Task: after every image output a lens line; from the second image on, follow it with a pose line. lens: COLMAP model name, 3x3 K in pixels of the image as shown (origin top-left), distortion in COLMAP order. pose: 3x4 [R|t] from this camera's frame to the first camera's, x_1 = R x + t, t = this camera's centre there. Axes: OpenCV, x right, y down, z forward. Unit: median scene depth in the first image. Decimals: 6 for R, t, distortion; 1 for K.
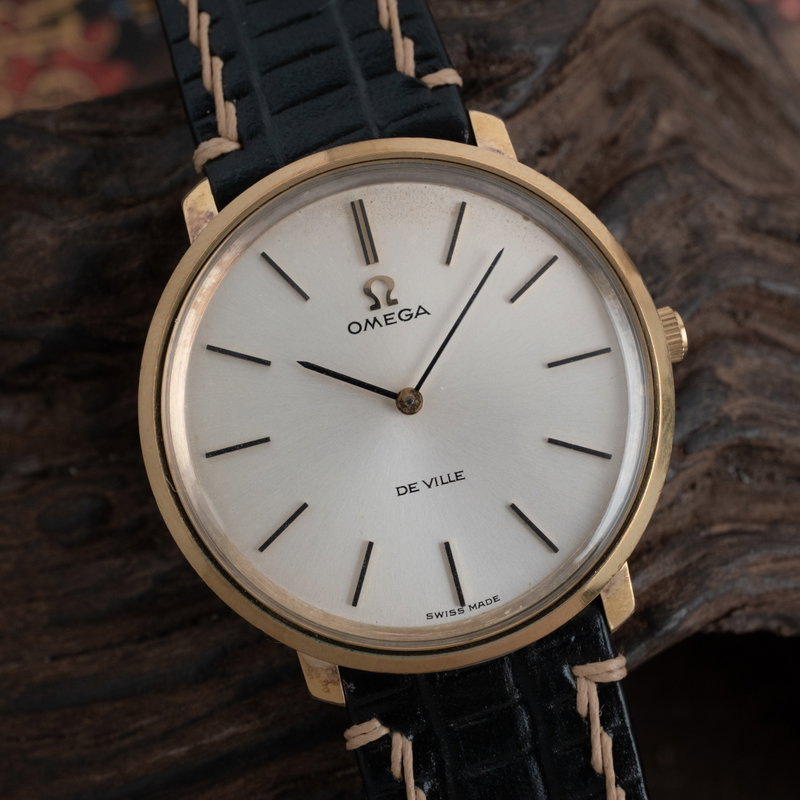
lens RADIAL K [[1090.1, 0, 400.0], [0, 1090.1, 400.0], [0, 0, 1]] dist [0.023038, -0.008952]
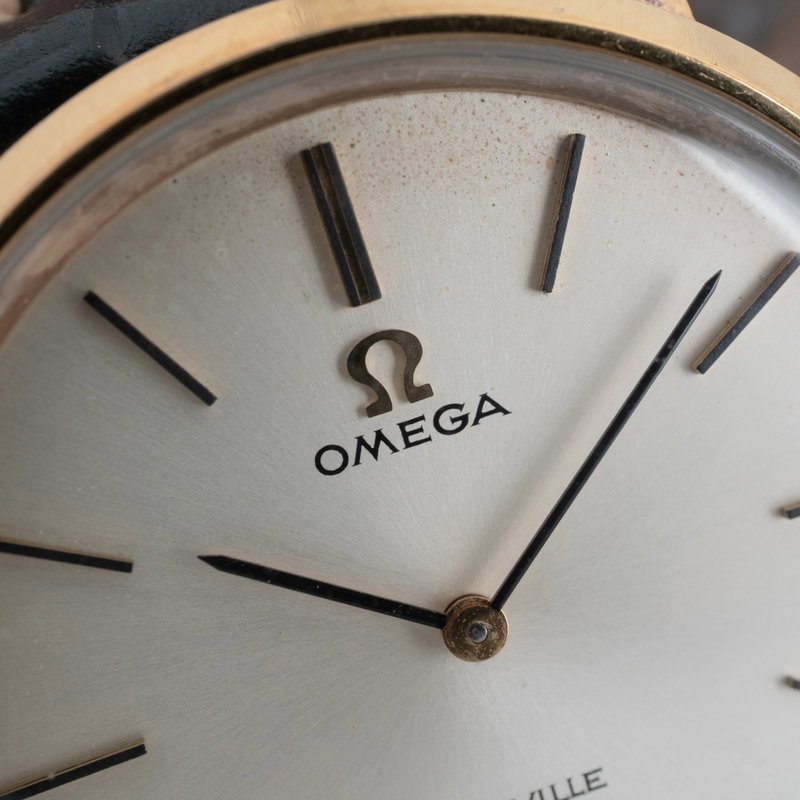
lens RADIAL K [[1090.1, 0, 400.0], [0, 1090.1, 400.0], [0, 0, 1]] dist [0.023038, -0.008952]
pose [[0.996144, -0.063489, 0.060555, -0.039176], [0.054466, 0.988581, 0.140502, -0.145211], [-0.068784, -0.136662, 0.988227, 0.591823]]
